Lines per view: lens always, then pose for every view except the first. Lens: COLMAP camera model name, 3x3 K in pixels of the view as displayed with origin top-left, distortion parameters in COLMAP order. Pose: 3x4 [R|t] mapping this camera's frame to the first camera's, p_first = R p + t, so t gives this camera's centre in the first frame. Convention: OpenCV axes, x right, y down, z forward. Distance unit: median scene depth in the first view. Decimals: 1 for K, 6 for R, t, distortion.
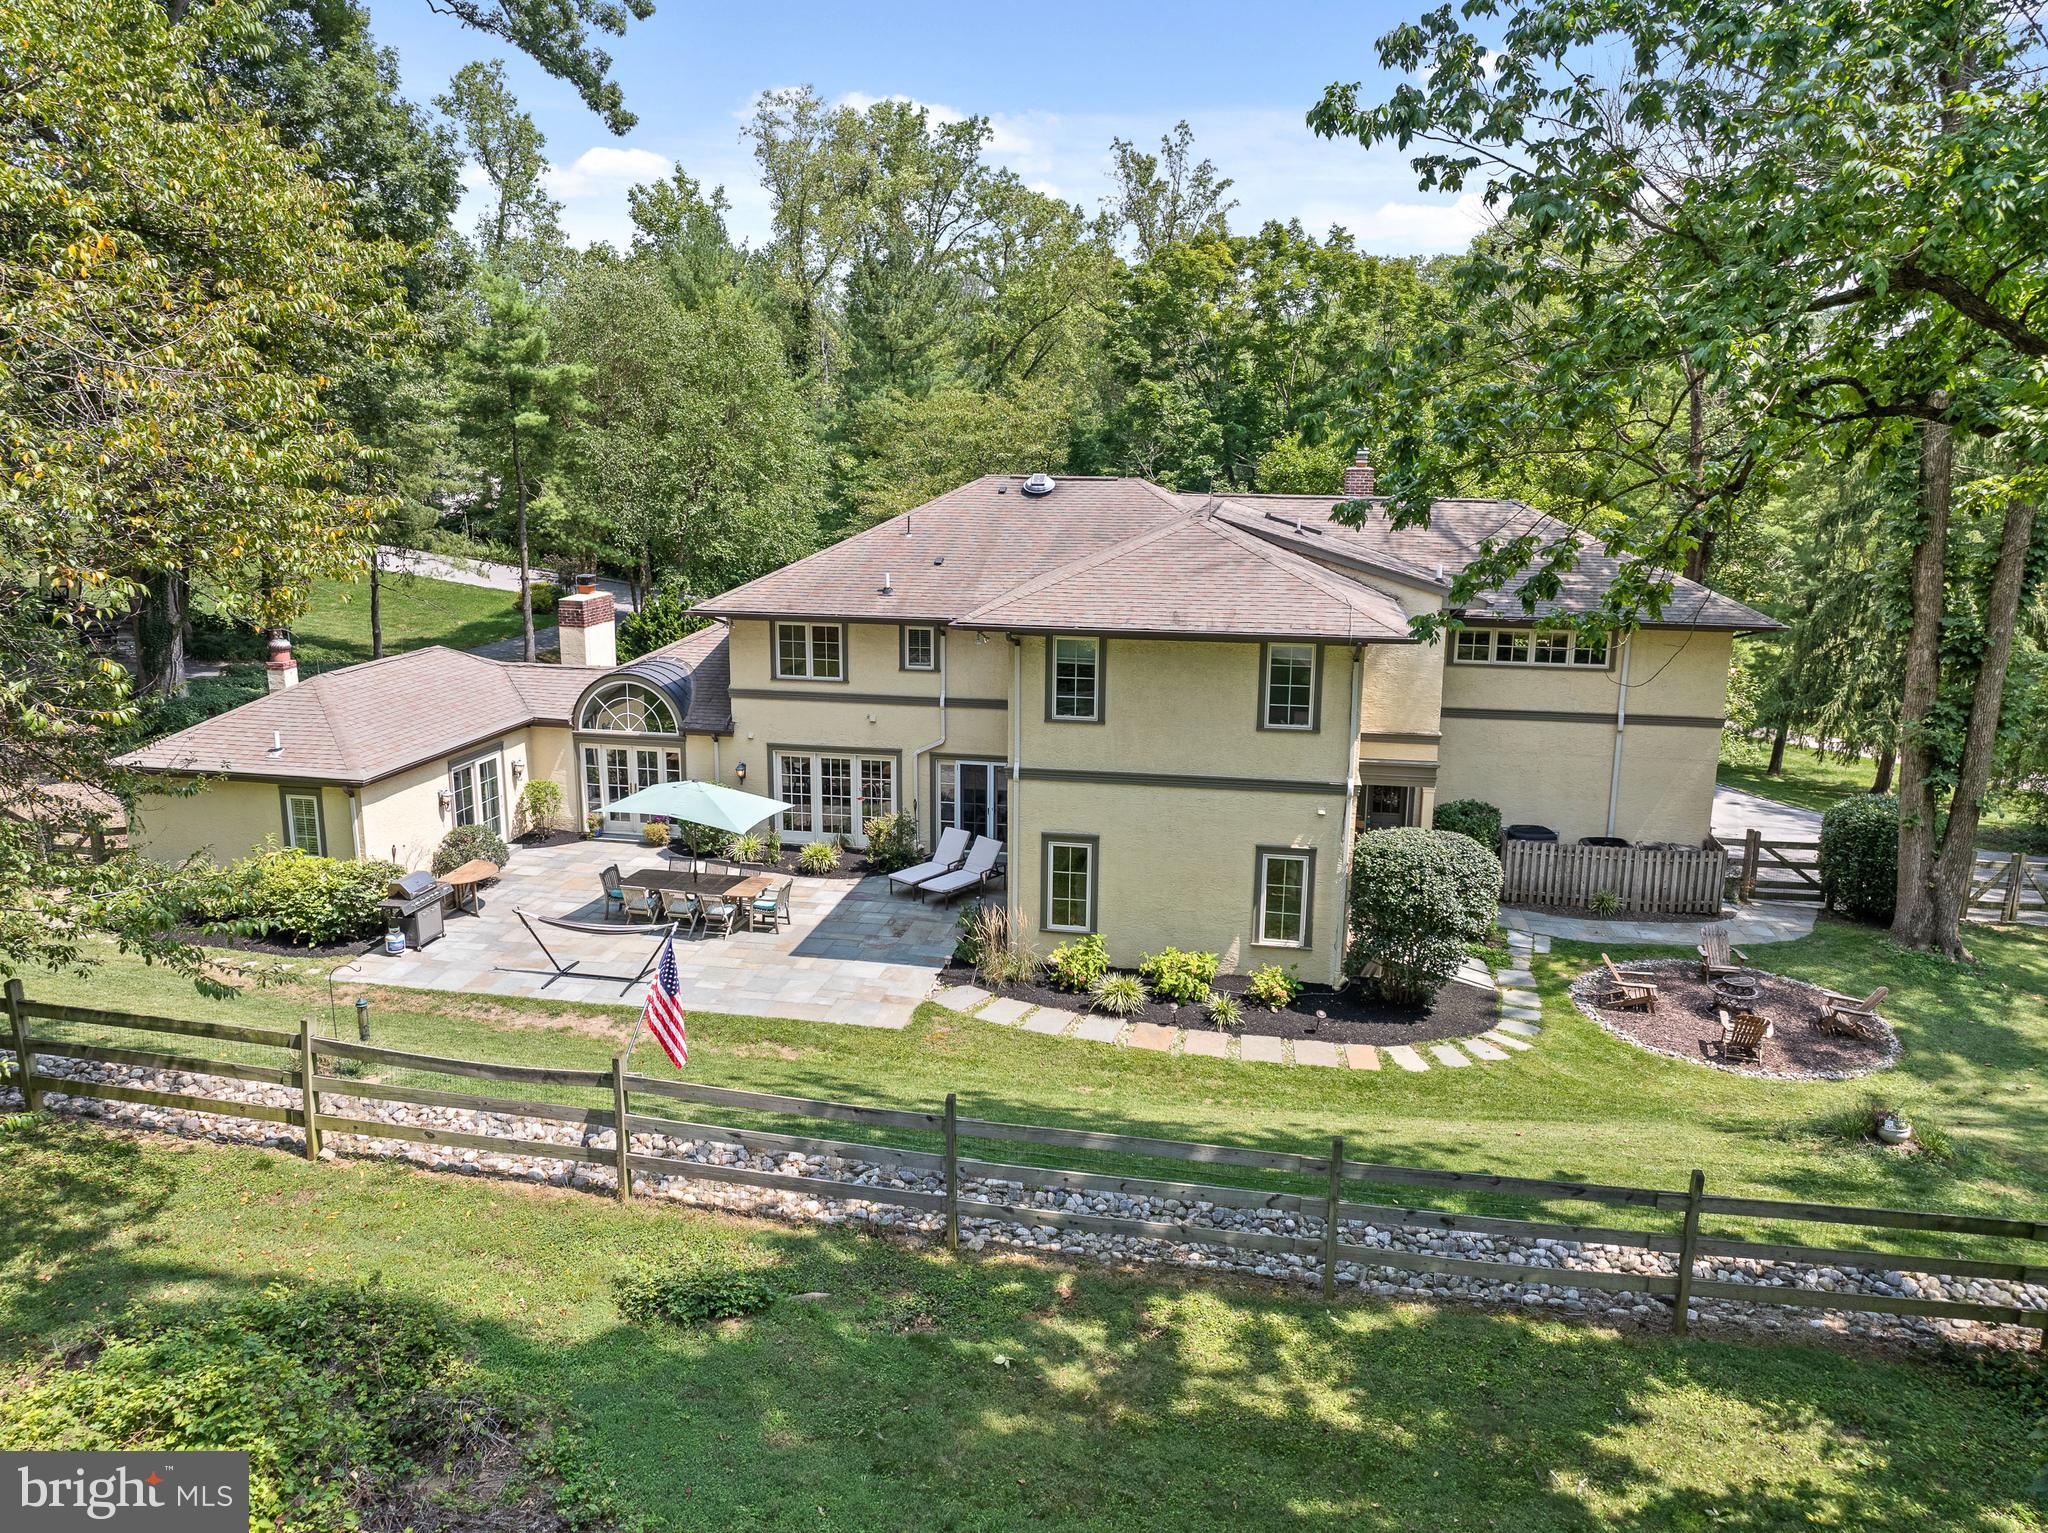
lens RADIAL K [[1446.7, 0, 1024.0], [0, 1446.7, 766.5], [0, 0, 1]] dist [-0.006008, -0.001457]
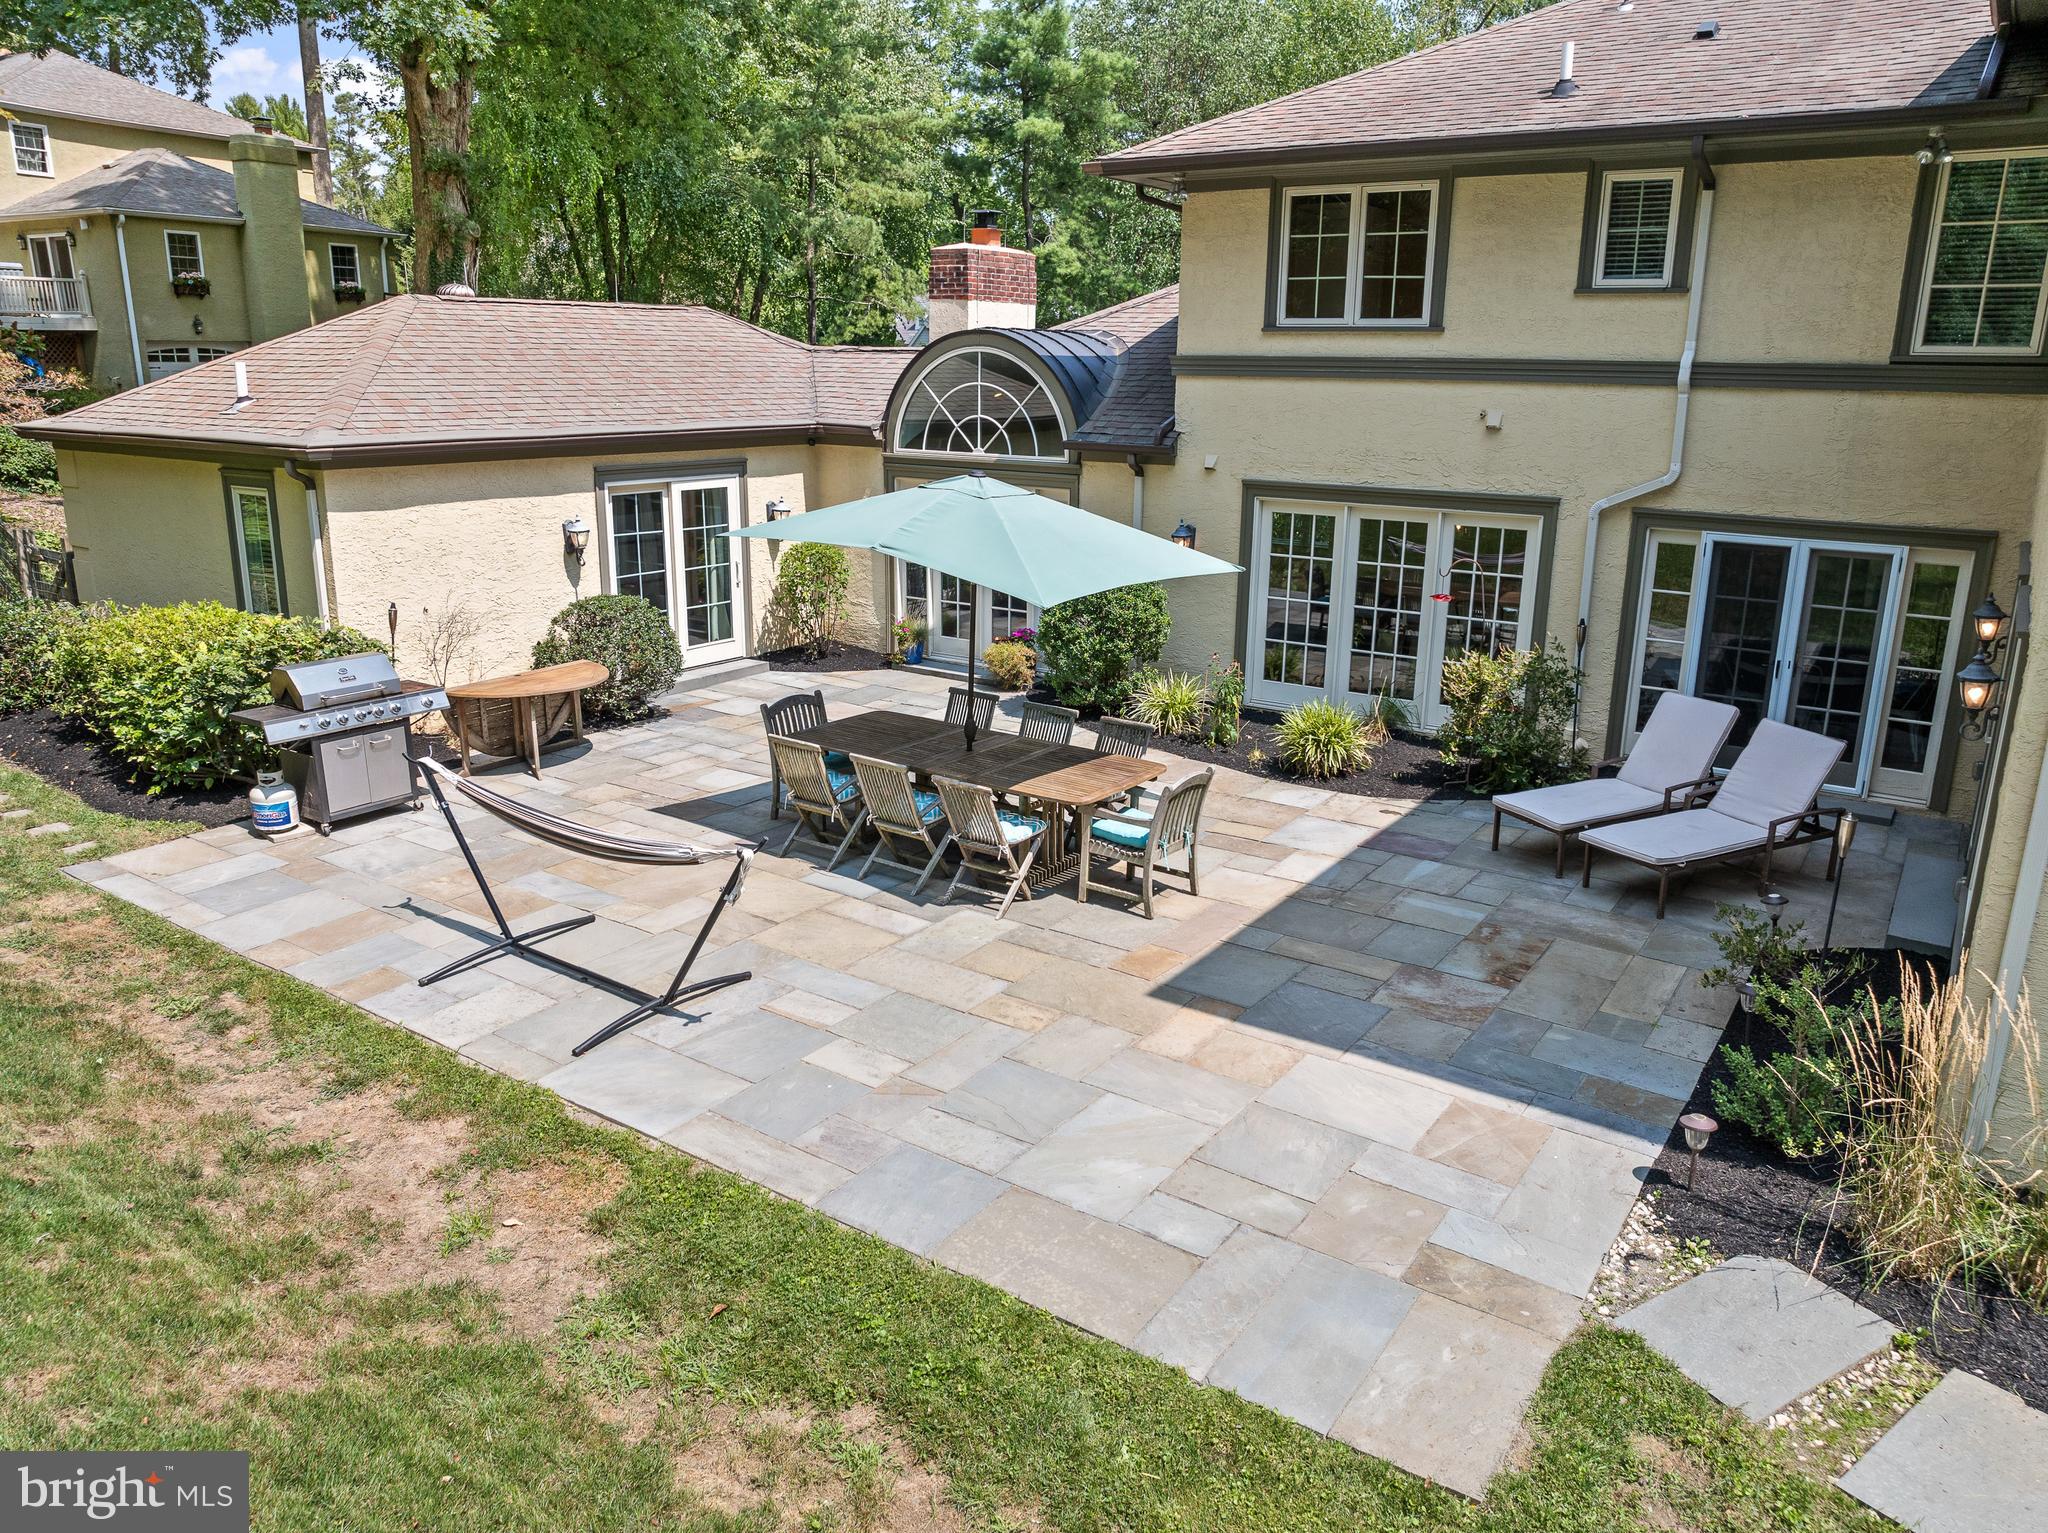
lens RADIAL K [[1438.4, 0, 1024.0], [0, 1438.4, 766.5], [0, 0, 1]] dist [-0.041308, -0.000993]
pose [[0.911348, 0.110258, -0.396596, -0.057543], [-0.092550, 0.993676, 0.063580, 0.053873], [0.401098, -0.021238, 0.915789, 0.605455]]
